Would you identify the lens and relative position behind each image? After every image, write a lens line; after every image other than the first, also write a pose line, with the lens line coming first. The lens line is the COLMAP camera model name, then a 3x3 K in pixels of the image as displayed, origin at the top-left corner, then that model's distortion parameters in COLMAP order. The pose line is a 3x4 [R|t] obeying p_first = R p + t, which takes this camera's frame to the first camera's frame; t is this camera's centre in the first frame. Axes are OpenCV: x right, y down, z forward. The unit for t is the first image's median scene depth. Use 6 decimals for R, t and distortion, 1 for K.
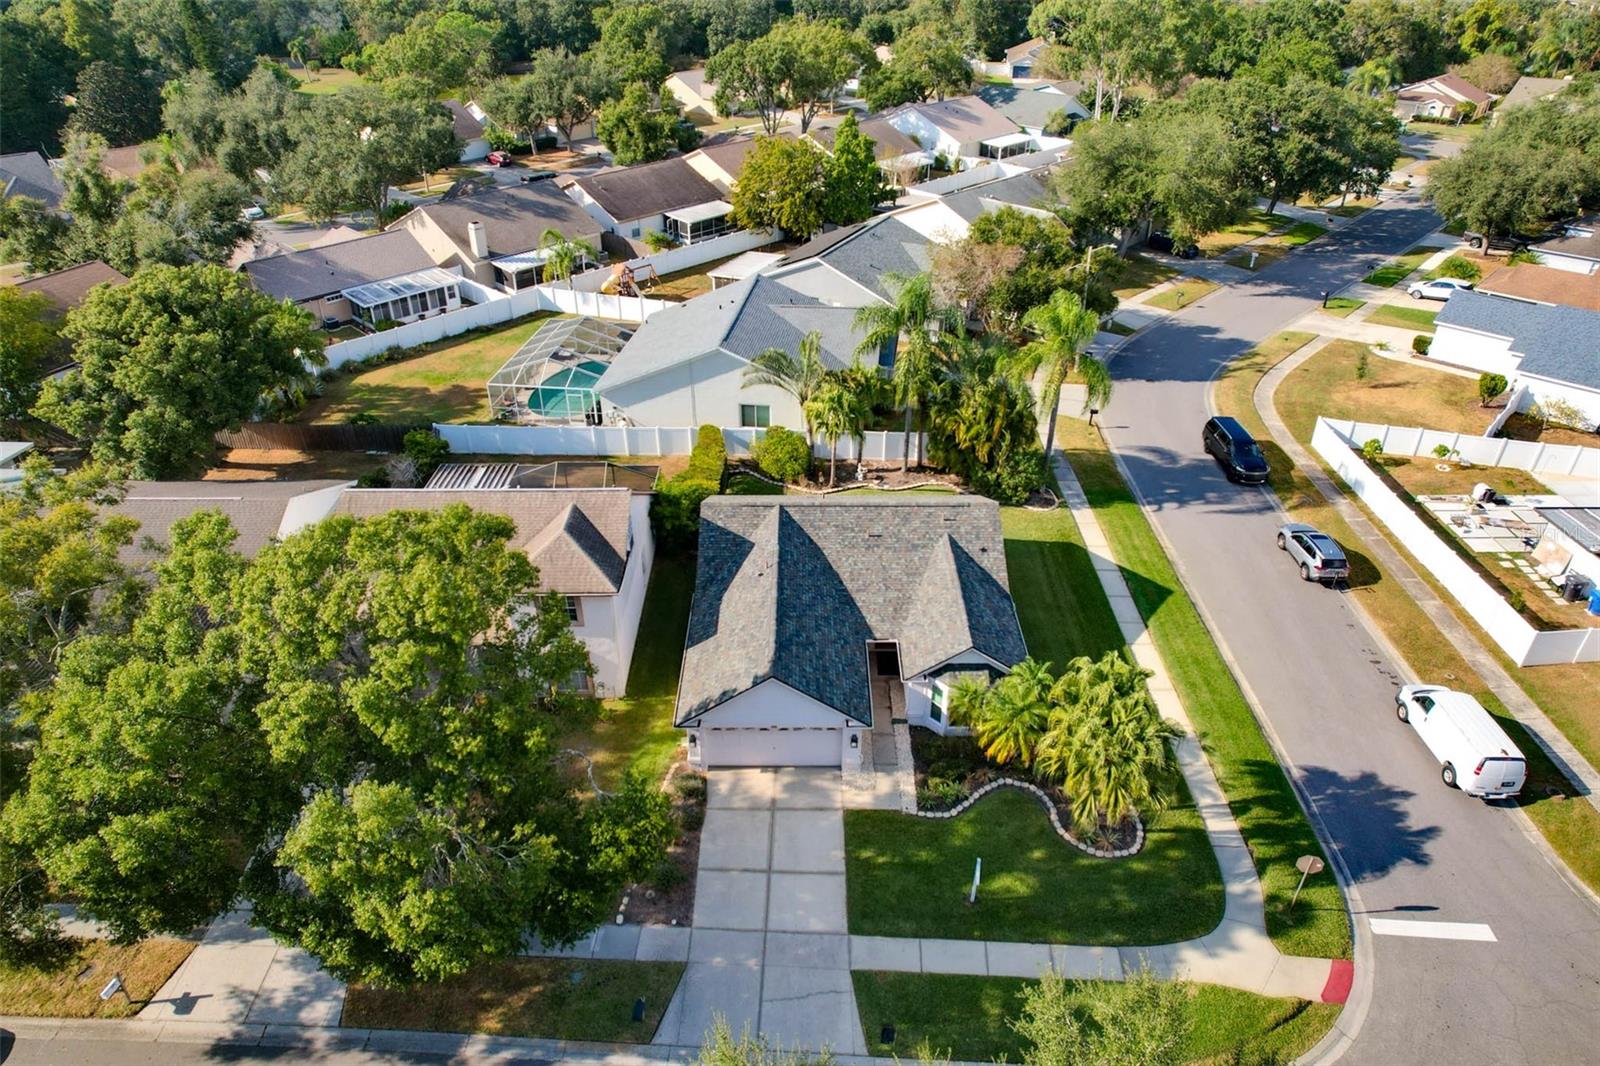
lens RADIAL K [[1017.6, 0, 805.0], [0, 1017.6, 533.4], [0, 0, 1]] dist [-0.069077, 0.056008]
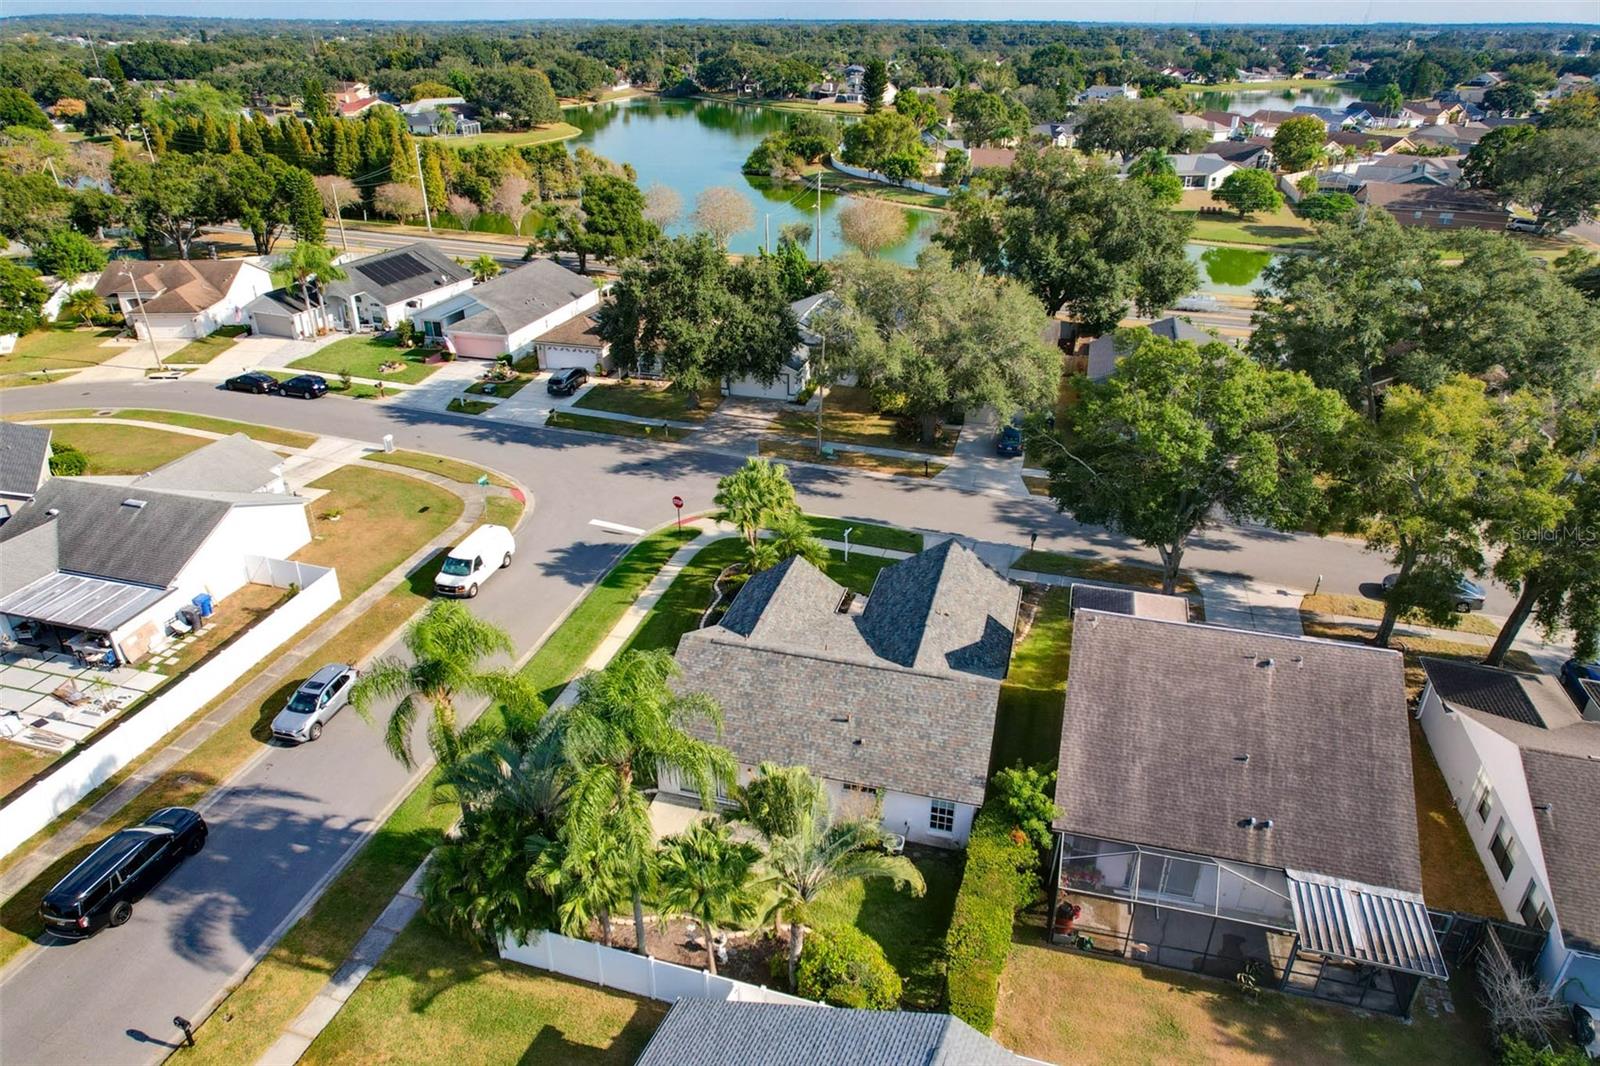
lens RADIAL K [[1017.6, 0, 804.0], [0, 1017.6, 540.6], [0, 0, 1]] dist [-0.069077, 0.056008]
pose [[-0.964056, -0.126631, 0.233584, -0.103017], [0.137832, 0.513242, 0.847104, -0.691398], [-0.227155, 0.848851, -0.477340, 1.087186]]
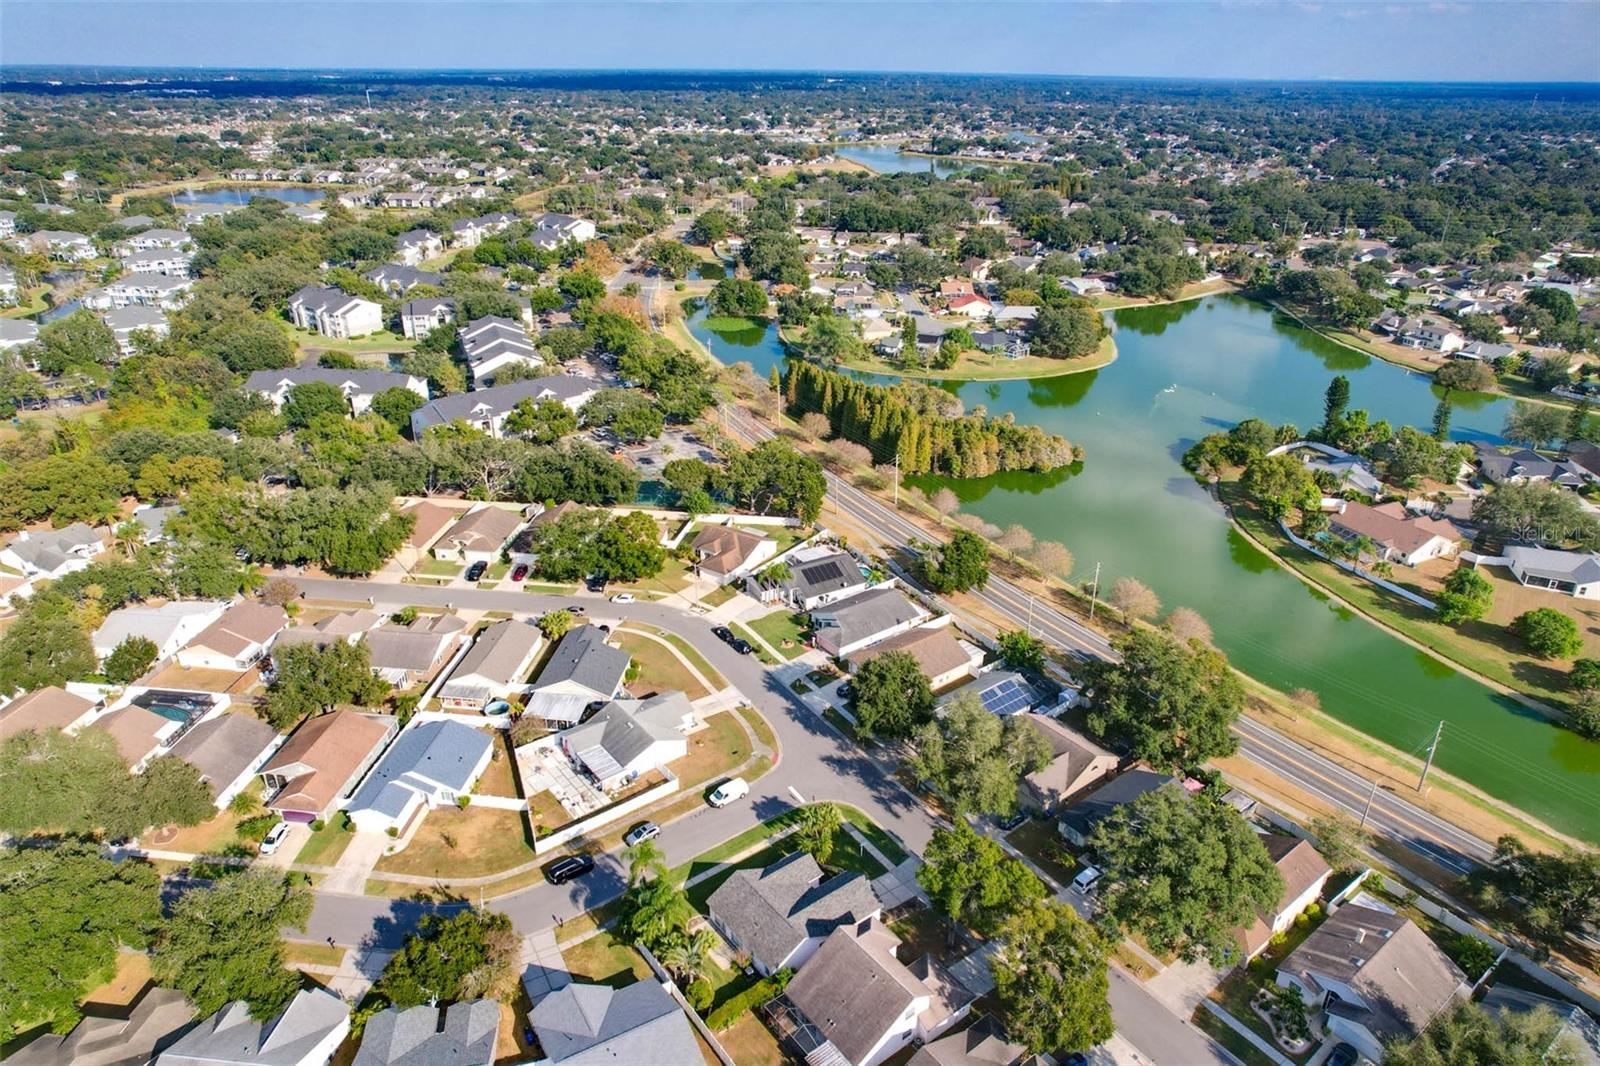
lens RADIAL K [[1017.6, 0, 800.4], [0, 1017.6, 546.6], [0, 0, 1]] dist [-0.069077, 0.056008]
pose [[-0.611764, -0.348658, 0.710058, -1.217515], [0.415407, 0.622295, 0.663465, -1.823637], [-0.673188, 0.700848, -0.235862, 0.738163]]
